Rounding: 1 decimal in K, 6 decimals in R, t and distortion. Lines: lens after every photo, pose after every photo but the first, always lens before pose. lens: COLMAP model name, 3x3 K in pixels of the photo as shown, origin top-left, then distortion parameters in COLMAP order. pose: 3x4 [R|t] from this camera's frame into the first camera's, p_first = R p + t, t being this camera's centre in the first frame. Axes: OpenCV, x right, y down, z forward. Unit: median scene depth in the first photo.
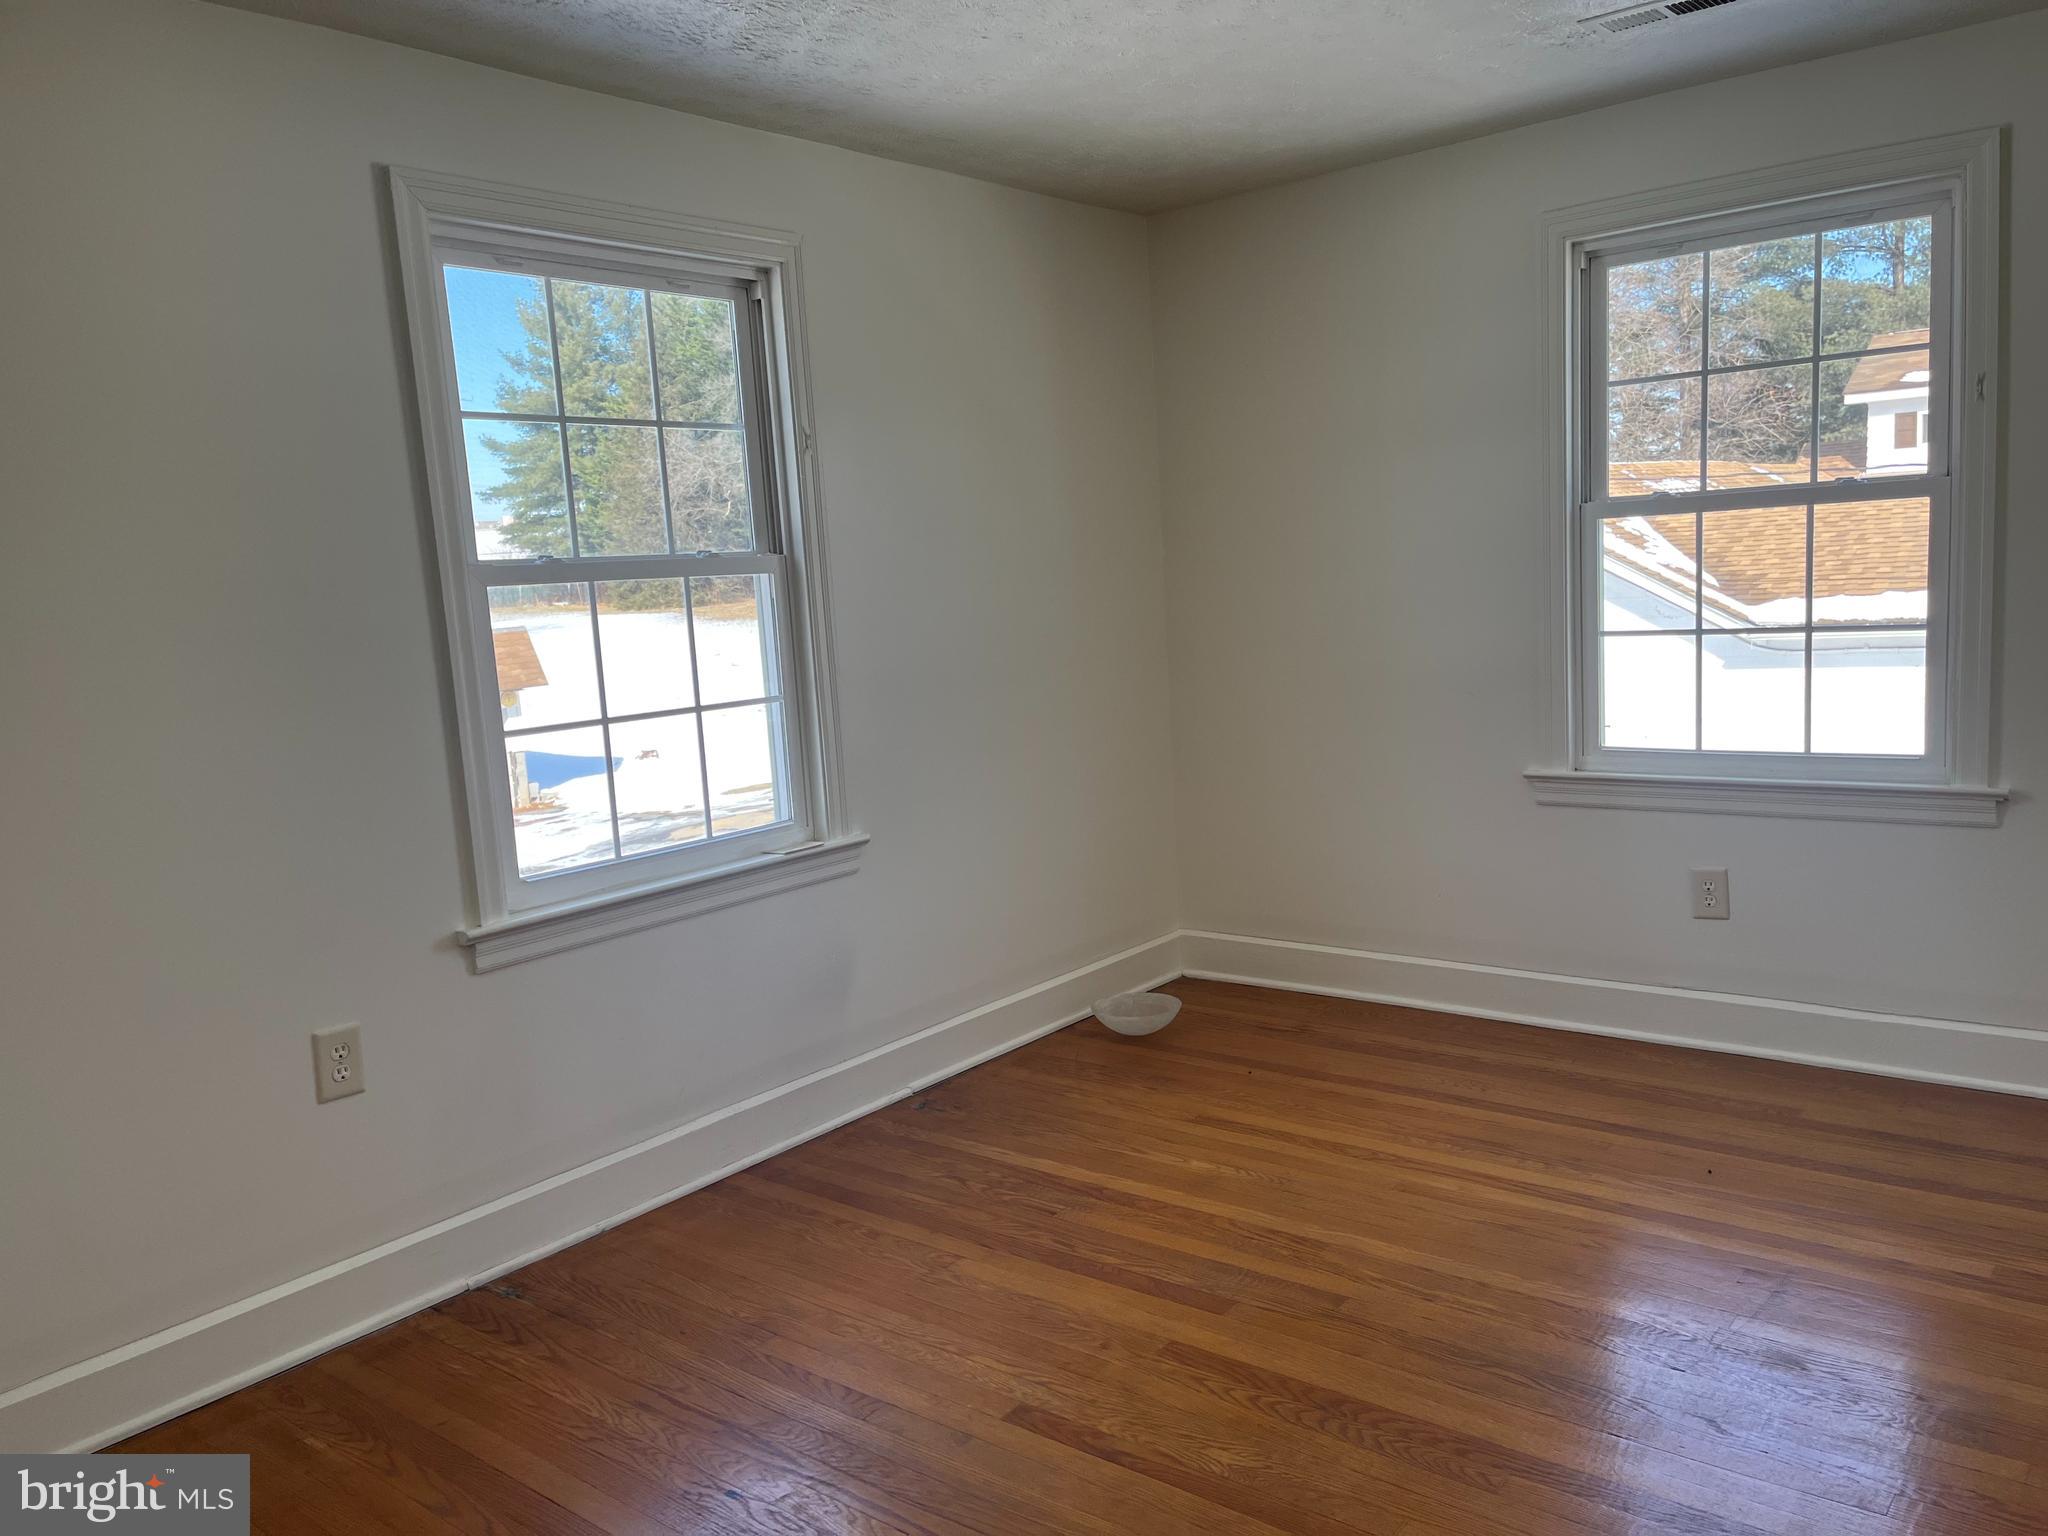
lens RADIAL K [[1541.1, 0, 1012.3], [0, 1541.1, 777.8], [0, 0, 1]] dist [0.078361, -0.093618]
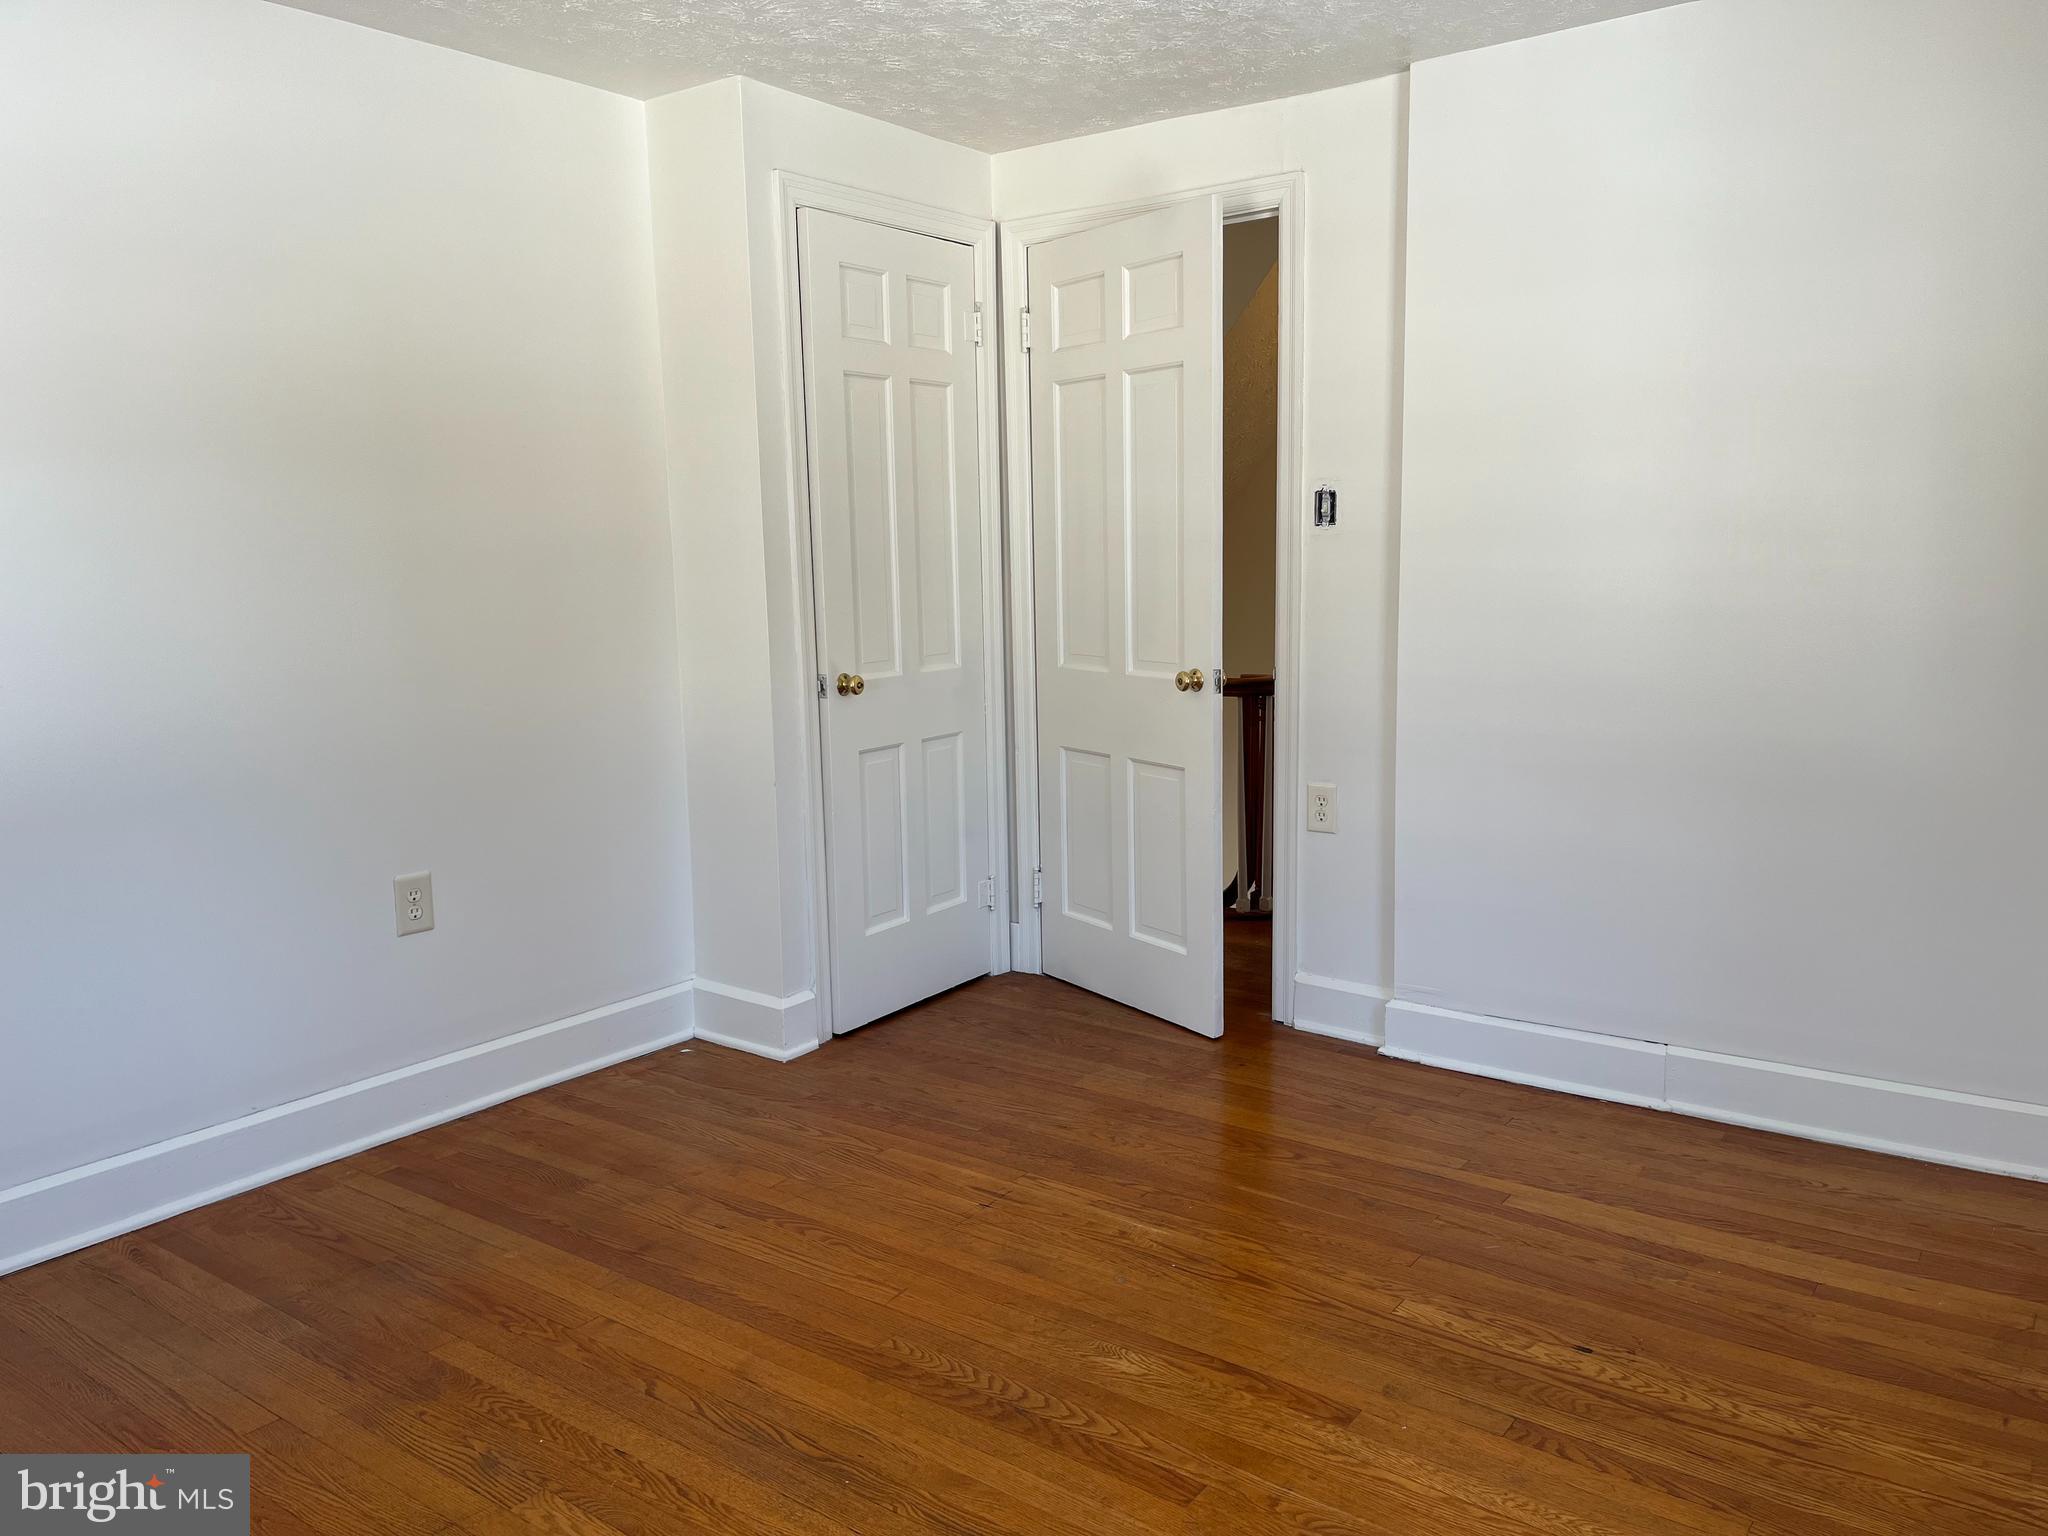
lens RADIAL K [[1541.1, 0, 1012.3], [0, 1541.1, 777.8], [0, 0, 1]] dist [0.078361, -0.093618]
pose [[-0.995670, 0.086990, -0.032785, 0.201060], [0.074124, 0.955733, 0.284747, -0.233868], [0.056104, 0.281083, -0.958042, 1.799580]]
